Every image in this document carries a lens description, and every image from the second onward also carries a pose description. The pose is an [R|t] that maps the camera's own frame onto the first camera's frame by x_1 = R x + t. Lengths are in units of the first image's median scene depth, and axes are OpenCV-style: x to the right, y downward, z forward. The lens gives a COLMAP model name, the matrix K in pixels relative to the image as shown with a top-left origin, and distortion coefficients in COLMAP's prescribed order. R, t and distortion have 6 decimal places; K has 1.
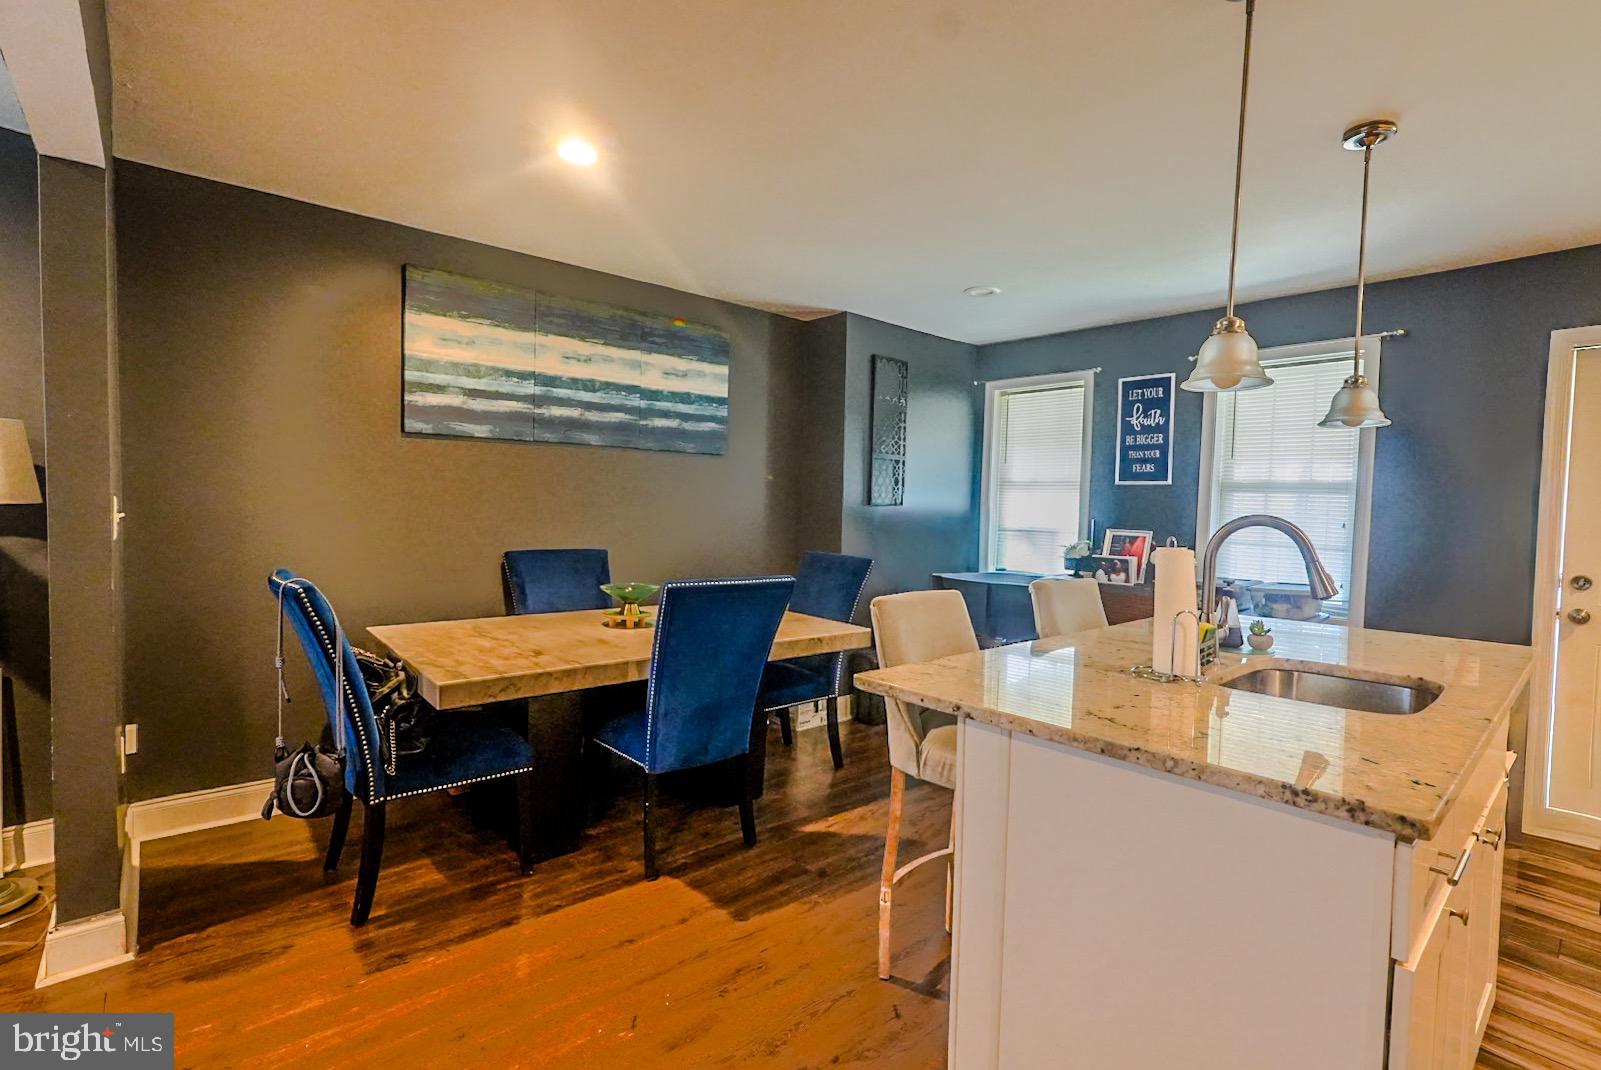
lens RADIAL K [[731.9, 0, 799.6], [0, 731.9, 530.7], [0, 0, 1]] dist [-0.003725, 0.000241]
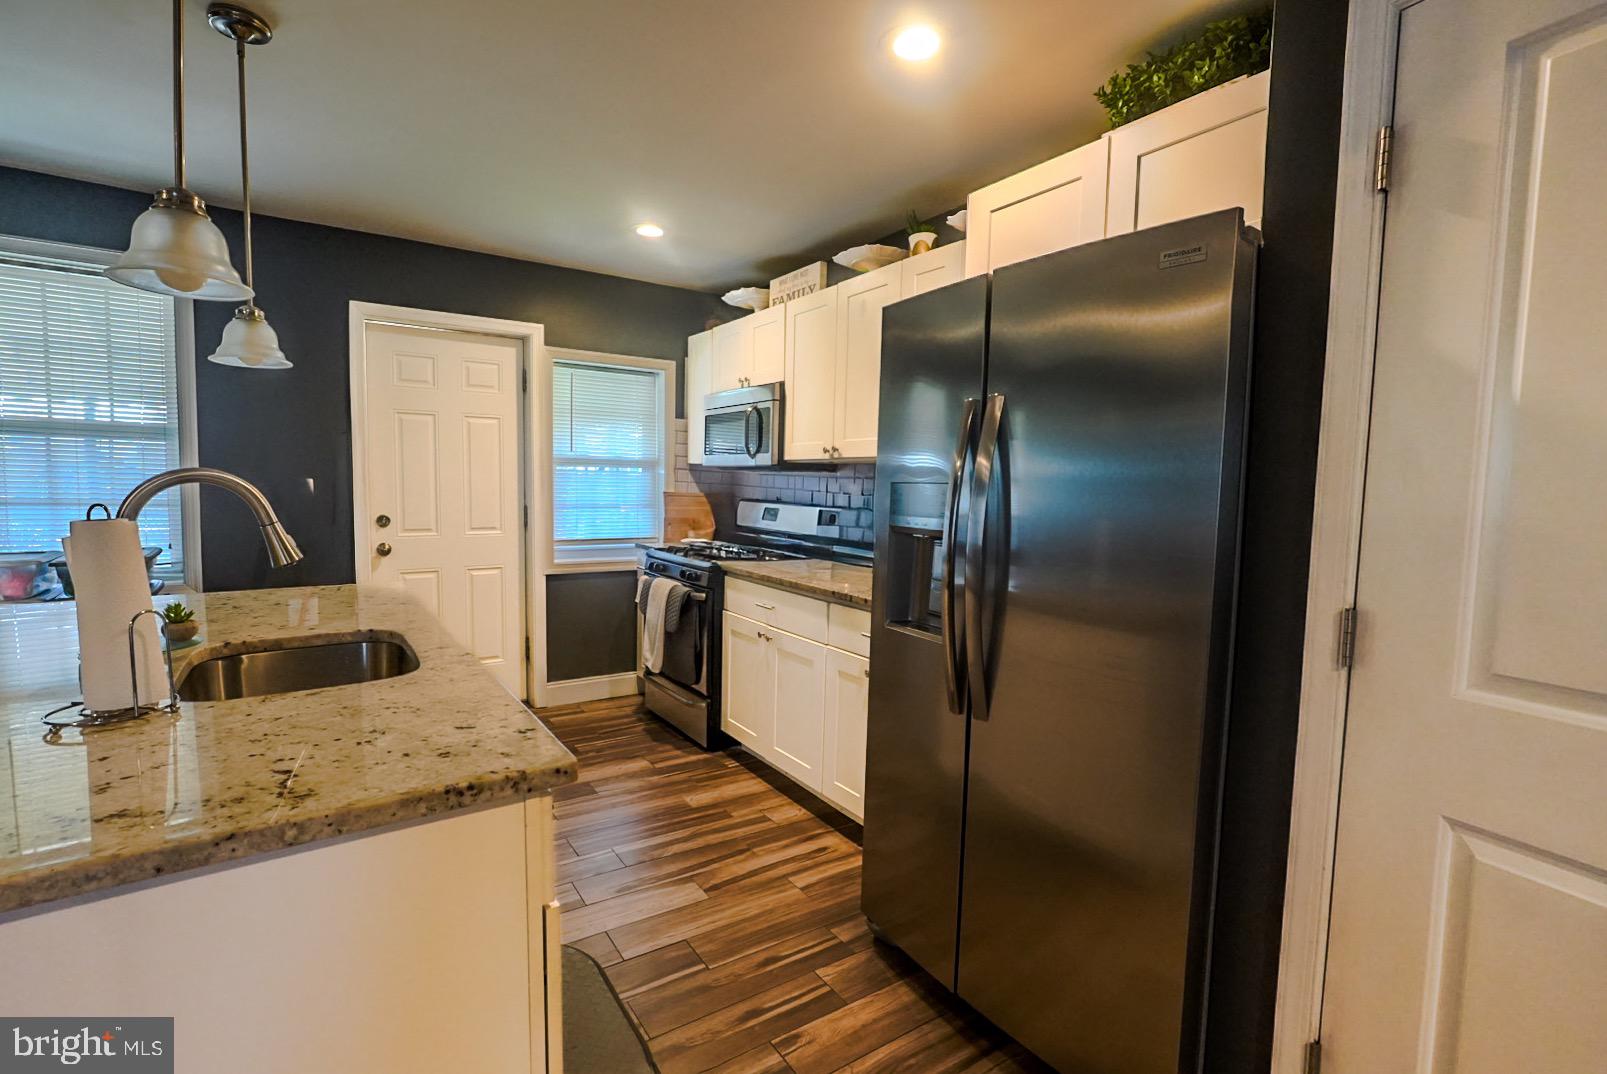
lens RADIAL K [[734.7, 0, 807.0], [0, 734.7, 530.6], [0, 0, 1]] dist [-0.003725, 0.000241]
pose [[0.120849, -0.089364, 0.988640, -0.091671], [0.016897, 0.995981, 0.087962, -0.018652], [-0.992527, 0.006075, 0.121873, 0.421782]]
